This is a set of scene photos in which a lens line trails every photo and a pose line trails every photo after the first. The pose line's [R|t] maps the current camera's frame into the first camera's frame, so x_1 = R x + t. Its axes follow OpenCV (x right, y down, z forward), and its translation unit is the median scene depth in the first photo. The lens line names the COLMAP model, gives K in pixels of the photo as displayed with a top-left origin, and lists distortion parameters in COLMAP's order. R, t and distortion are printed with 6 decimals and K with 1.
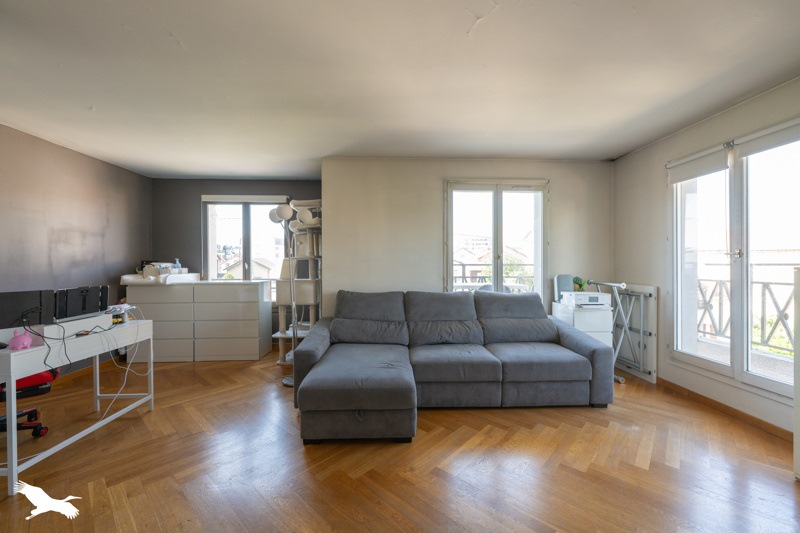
lens RADIAL K [[317.8, 0, 402.4], [0, 317.8, 267.5], [0, 0, 1]] dist [0.001494, 0.000263]
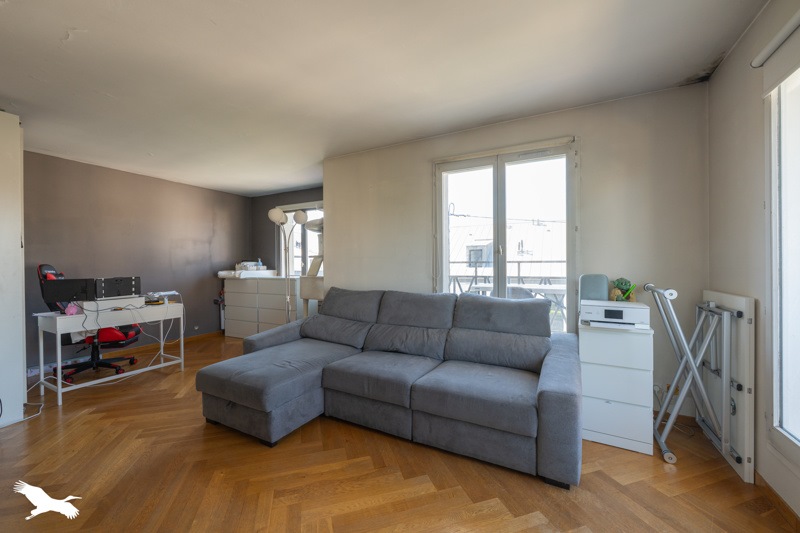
lens RADIAL K [[317.8, 0, 397.6], [0, 317.8, 267.5], [0, 0, 1]] dist [0.001494, 0.000263]
pose [[0.863092, 0.001220, -0.505046, 0.529684], [-0.001242, 0.999999, 0.000294, 0.008837], [0.505046, 0.000374, 0.863092, 0.239597]]
